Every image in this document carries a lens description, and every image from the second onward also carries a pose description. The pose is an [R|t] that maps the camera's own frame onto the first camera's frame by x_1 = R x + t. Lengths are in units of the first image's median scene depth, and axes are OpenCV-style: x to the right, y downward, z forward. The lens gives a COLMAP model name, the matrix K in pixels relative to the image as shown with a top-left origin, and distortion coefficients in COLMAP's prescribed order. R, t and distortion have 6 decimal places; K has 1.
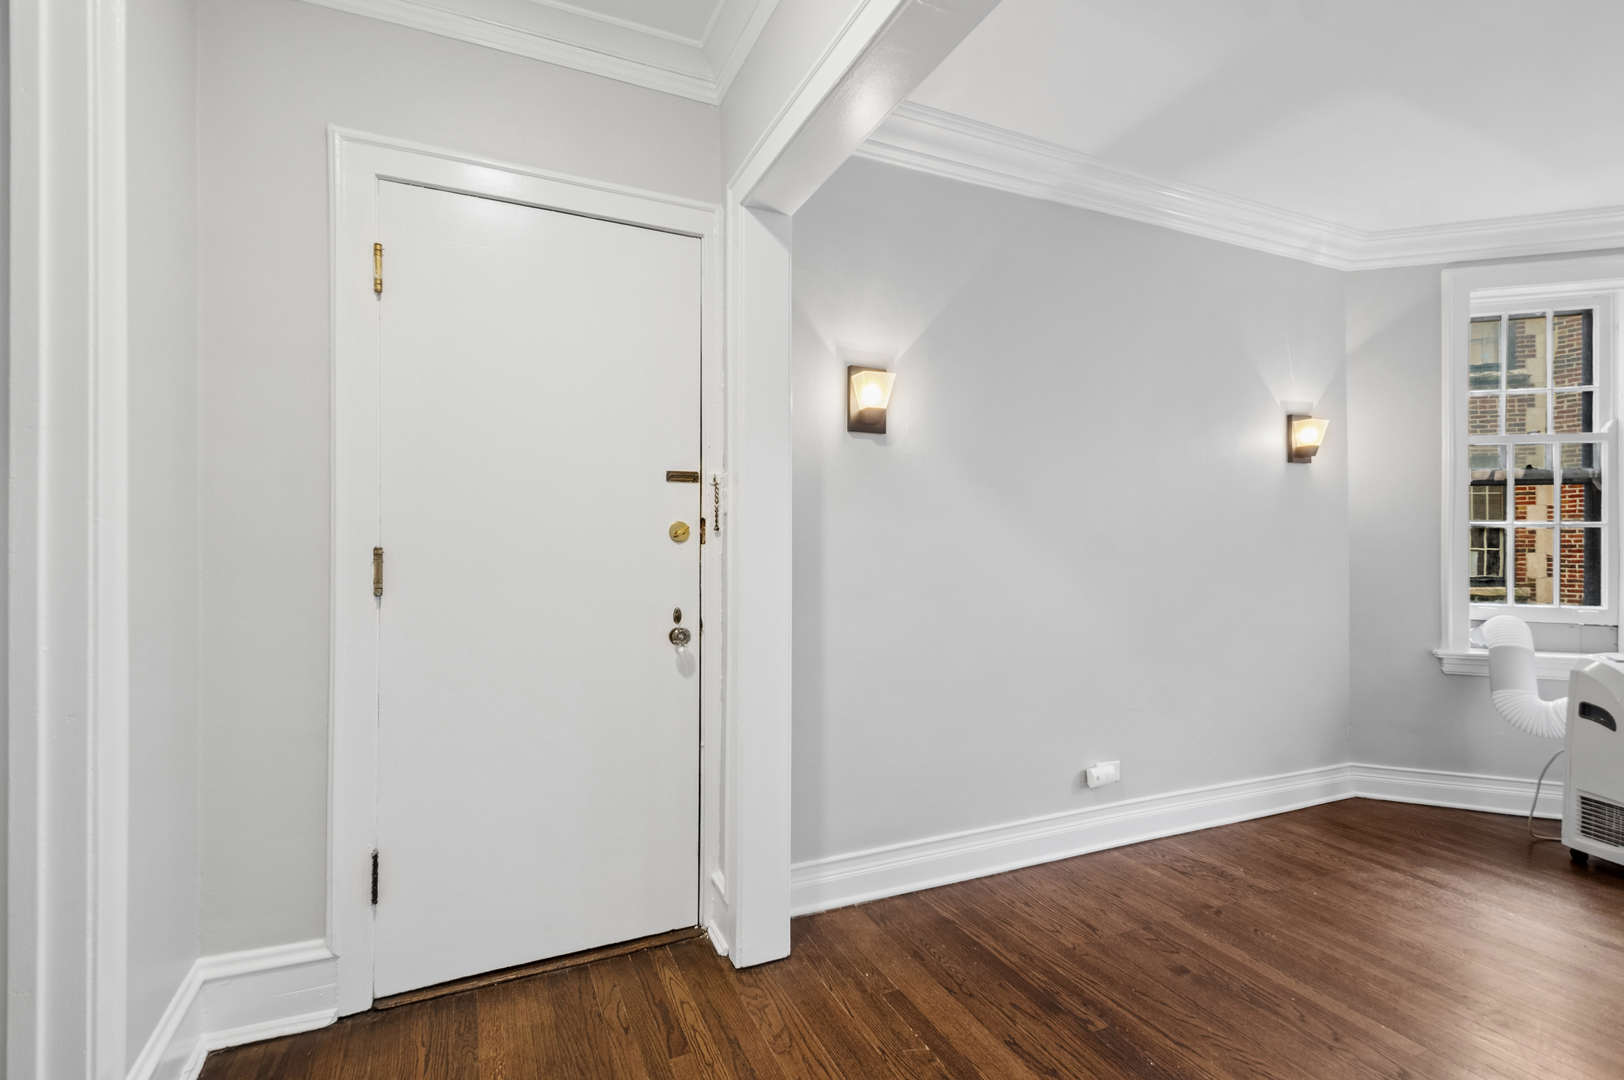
lens RADIAL K [[724.5, 0, 799.8], [0, 724.5, 550.3], [0, 0, 1]] dist [0.009541, -0.007278]
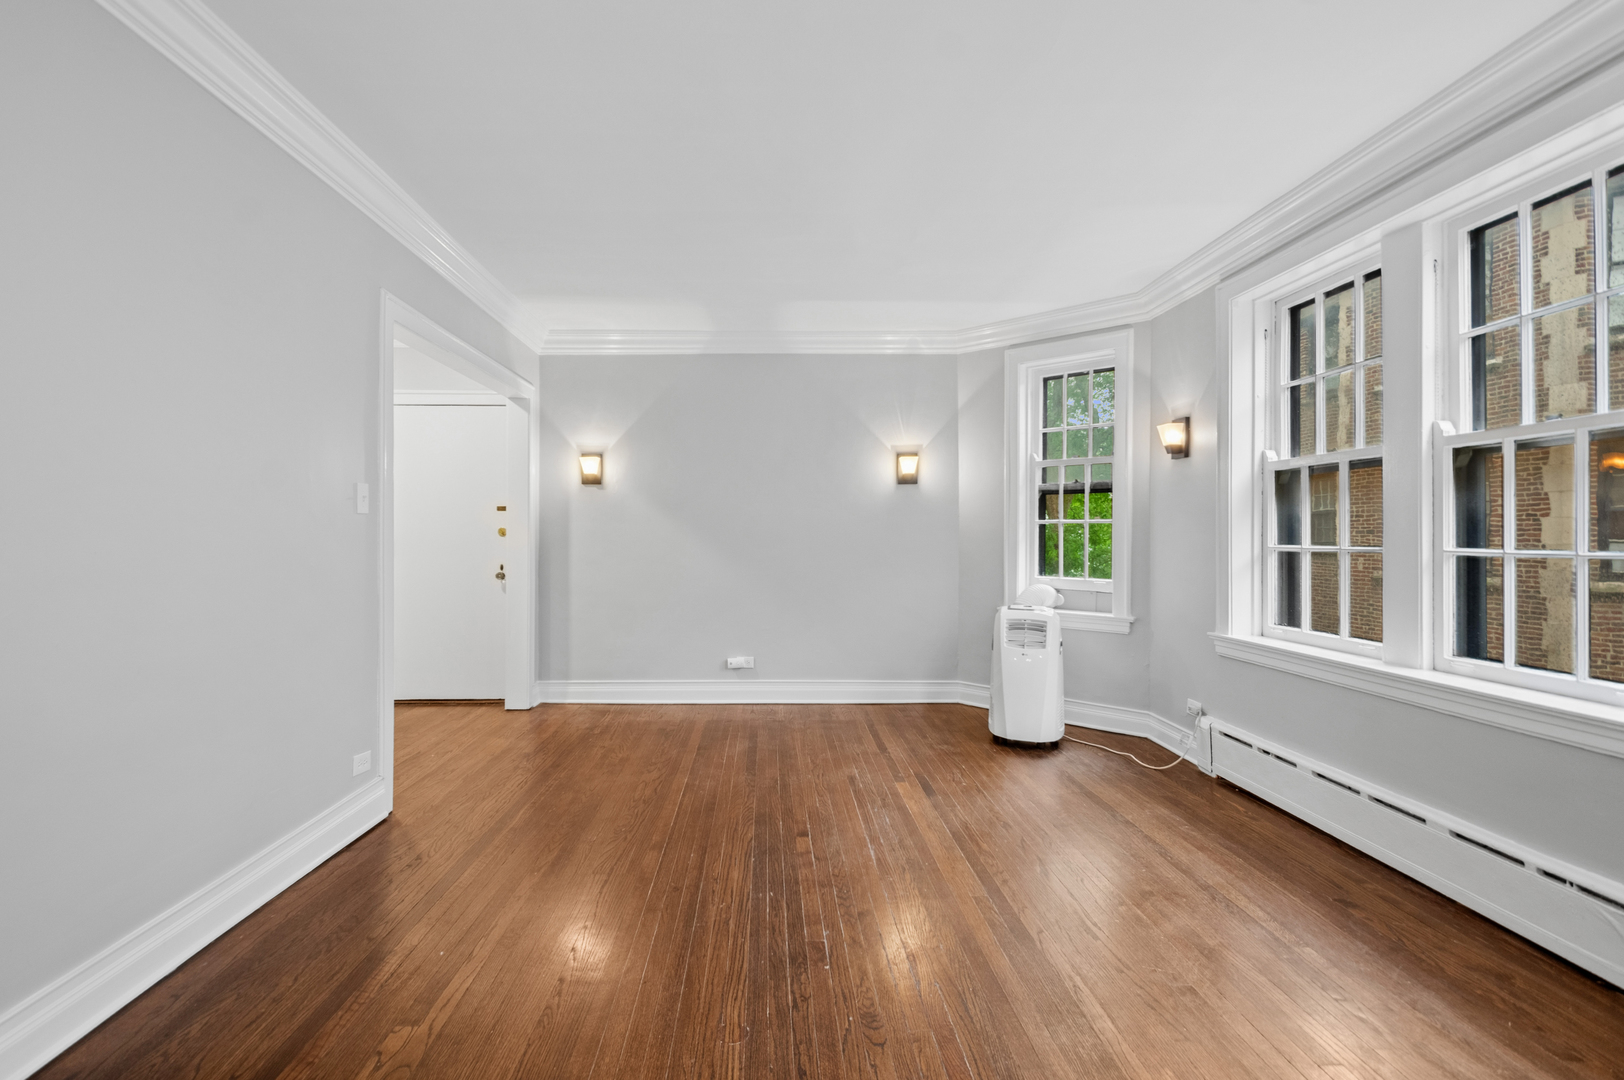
lens RADIAL K [[724.5, 0, 773.9], [0, 724.5, 537.9], [0, 0, 1]] dist [0.009541, -0.007278]
pose [[0.919458, -0.001916, -0.393184, 1.052065], [-0.000660, 0.999979, -0.006418, 0.005912], [0.393188, 0.006160, 0.919437, -0.553830]]
